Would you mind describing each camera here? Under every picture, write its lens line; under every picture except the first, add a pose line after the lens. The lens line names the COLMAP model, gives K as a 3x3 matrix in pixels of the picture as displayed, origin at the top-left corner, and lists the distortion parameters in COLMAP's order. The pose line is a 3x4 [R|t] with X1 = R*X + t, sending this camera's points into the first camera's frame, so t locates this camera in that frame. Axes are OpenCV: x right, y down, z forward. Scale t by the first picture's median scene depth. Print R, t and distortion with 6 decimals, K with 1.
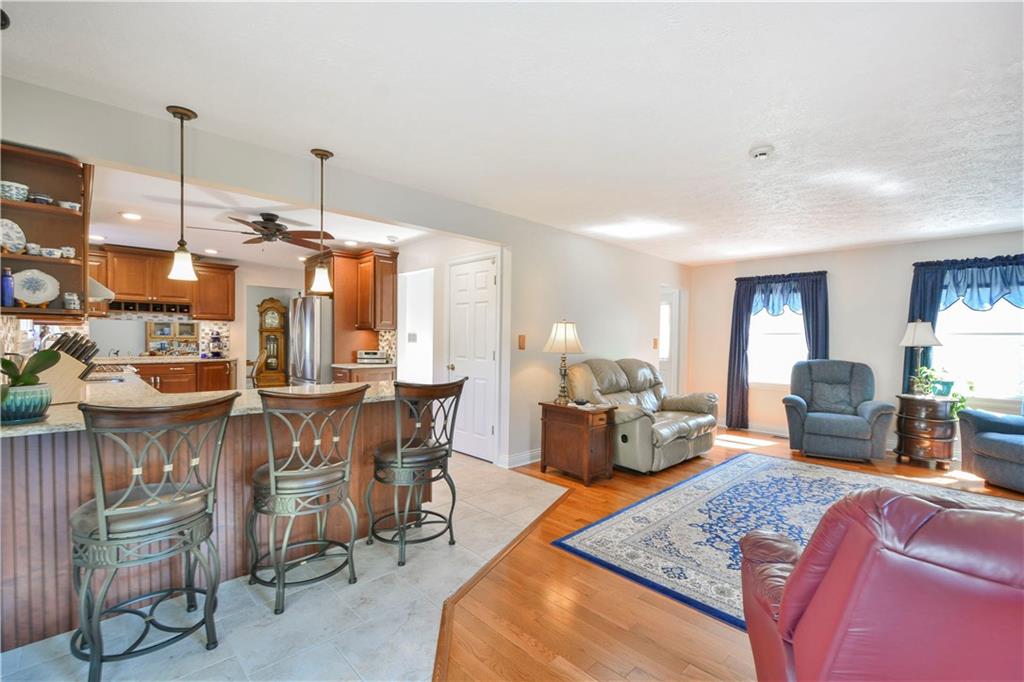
lens RADIAL K [[452.1, 0, 518.2], [0, 452.1, 348.4], [0, 0, 1]] dist [-0.003393, -0.000945]
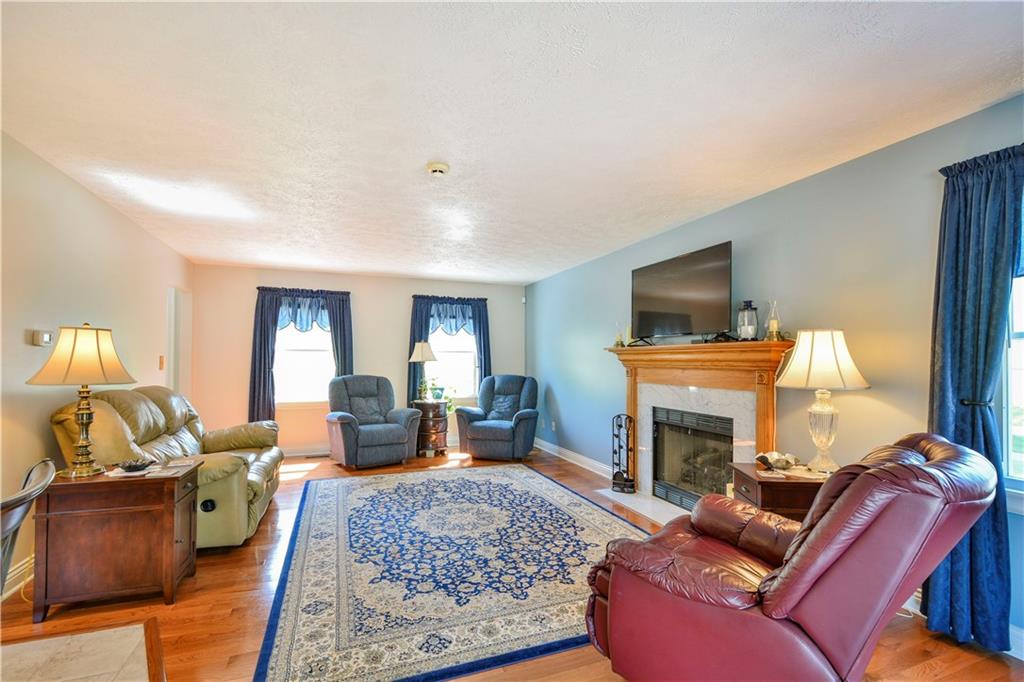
lens RADIAL K [[452.1, 0, 507.7], [0, 452.1, 353.6], [0, 0, 1]] dist [-0.003393, -0.000945]
pose [[0.390900, 0.000077, 0.920433, -0.210367], [0.019805, 0.999768, -0.008495, -0.012628], [-0.920220, 0.021550, 0.390808, 0.323196]]
